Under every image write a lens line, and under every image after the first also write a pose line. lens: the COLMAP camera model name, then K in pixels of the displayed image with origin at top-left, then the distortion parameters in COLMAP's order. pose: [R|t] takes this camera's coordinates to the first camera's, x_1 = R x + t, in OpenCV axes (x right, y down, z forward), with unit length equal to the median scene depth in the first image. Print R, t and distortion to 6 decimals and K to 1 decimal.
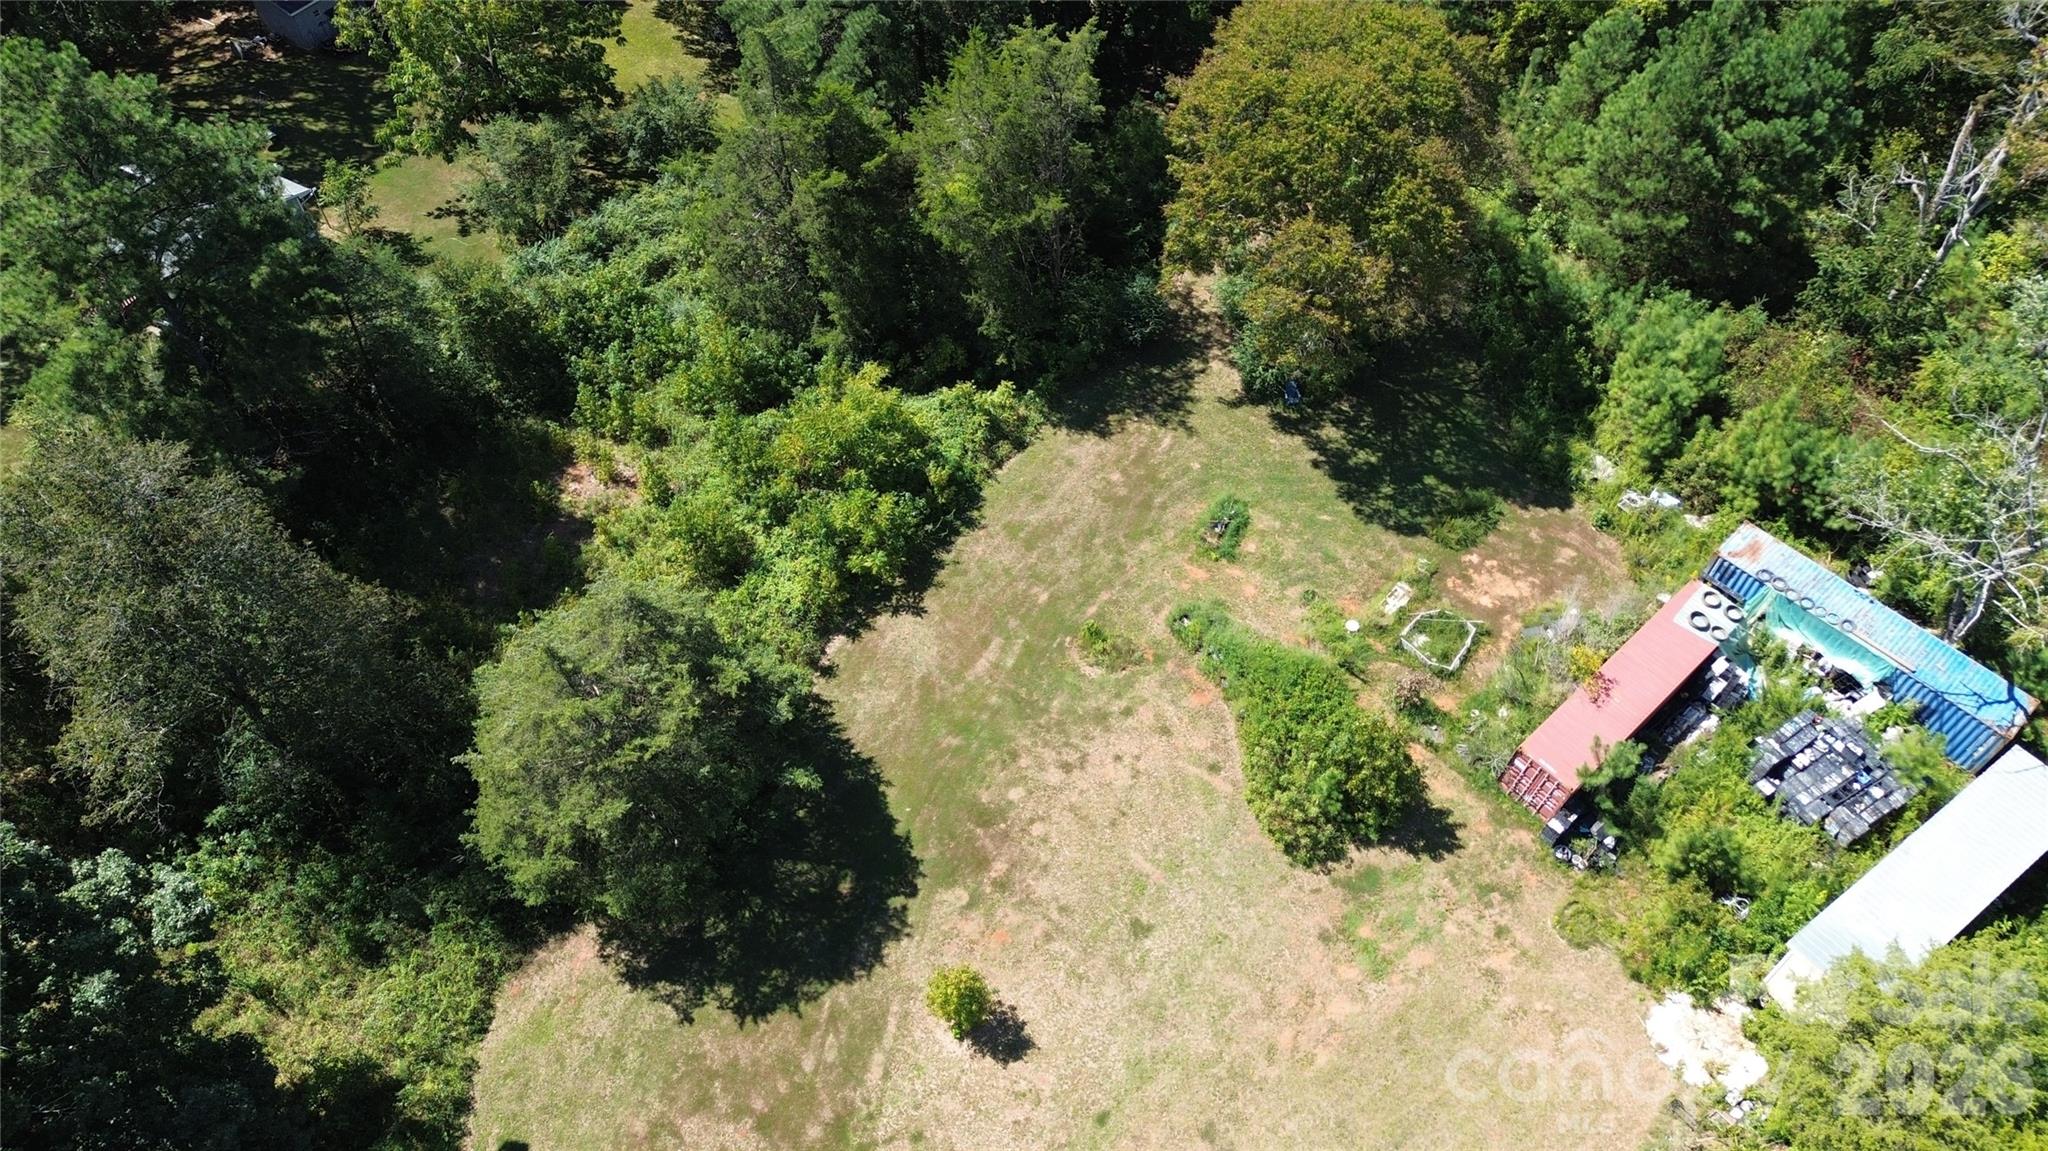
lens RADIAL K [[1438.6, 0, 1035.5], [0, 1438.6, 563.6], [0, 0, 1]] dist [0.081035, -0.079478]
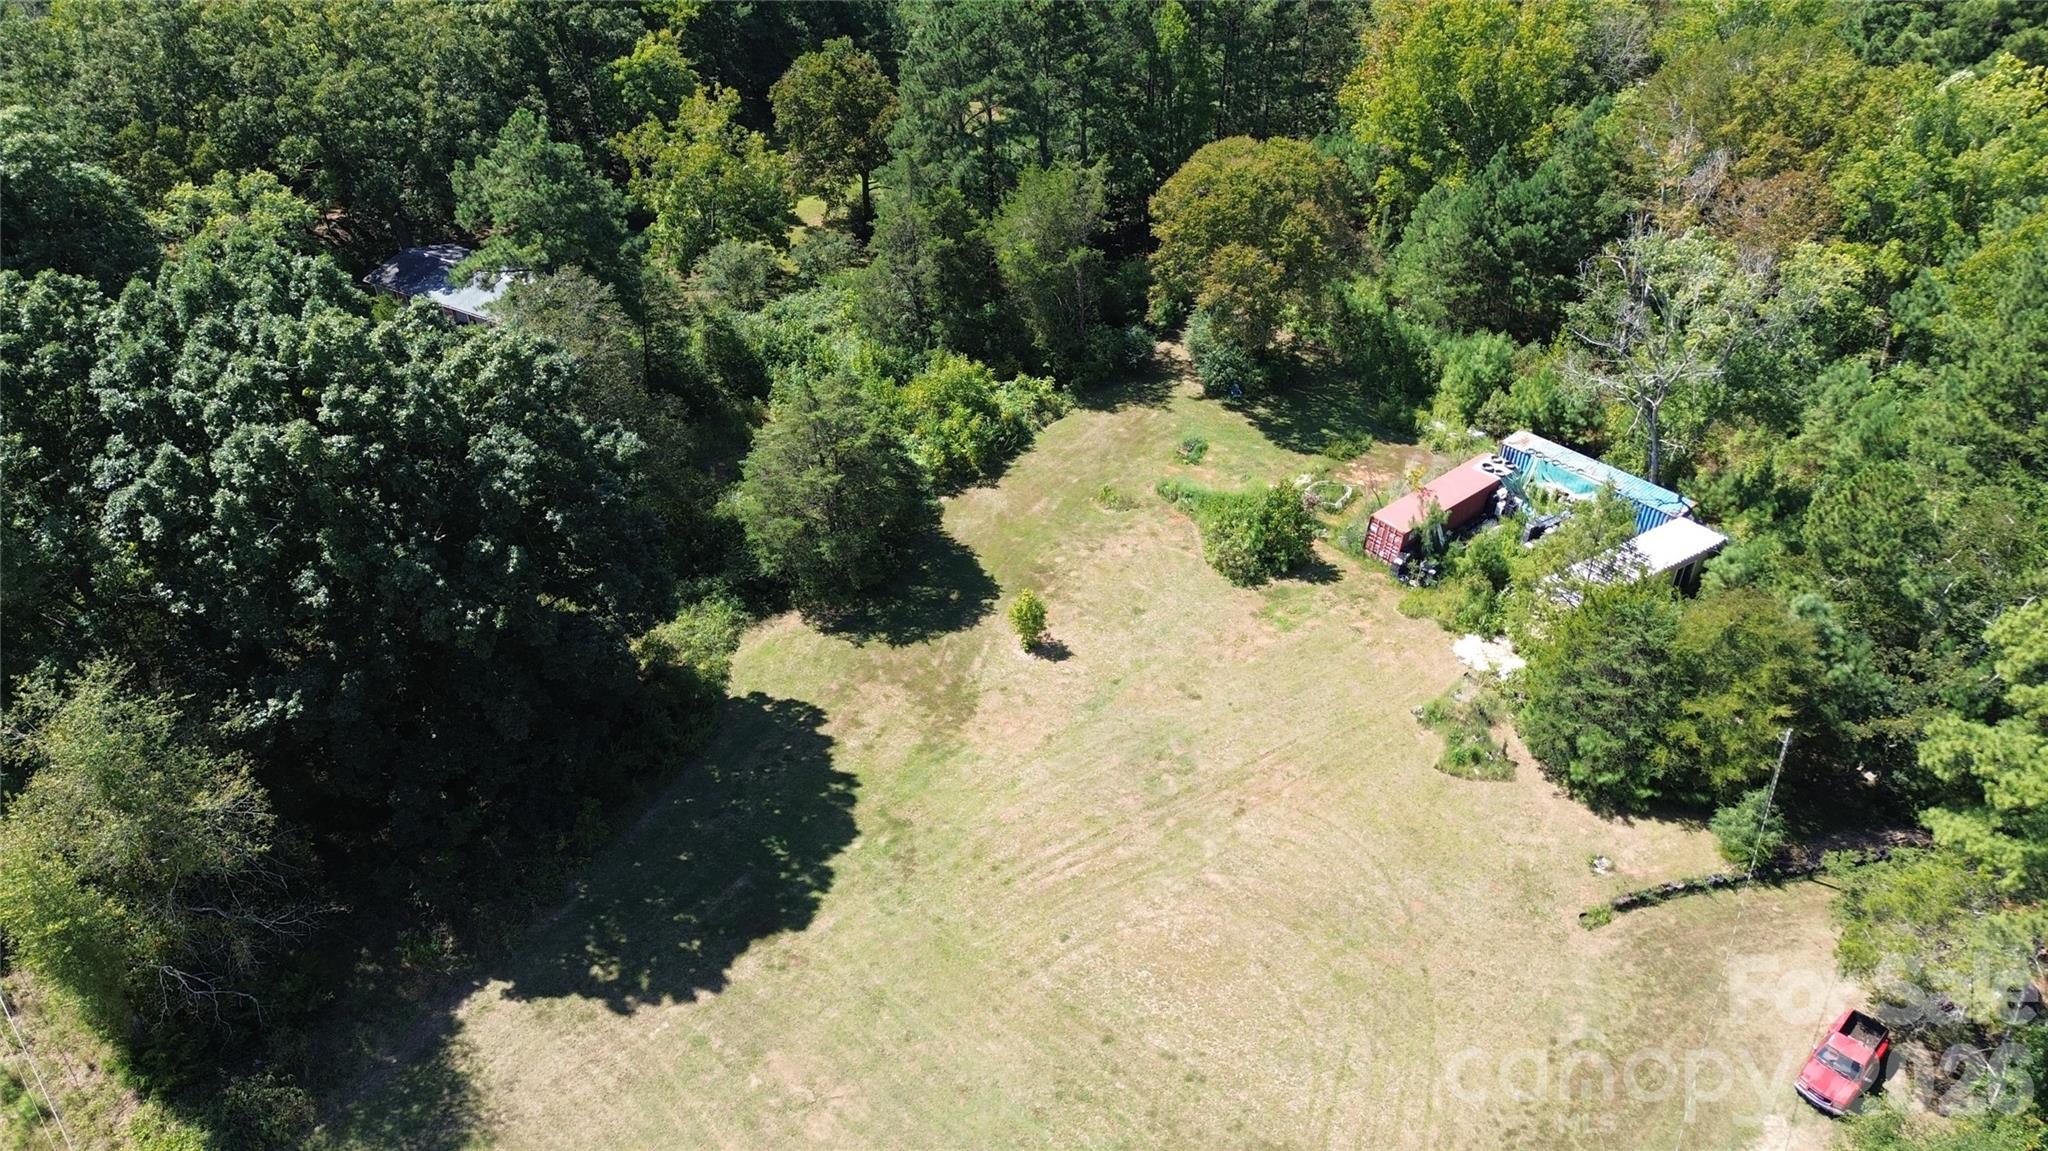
lens RADIAL K [[1438.6, 0, 1034.1], [0, 1438.6, 558.9], [0, 0, 1]] dist [0.081035, -0.079478]
pose [[0.999969, 0.006163, -0.004982, -0.032237], [-0.007354, 0.955882, -0.293660, 0.591690], [0.002952, 0.293687, 0.955897, -0.480328]]
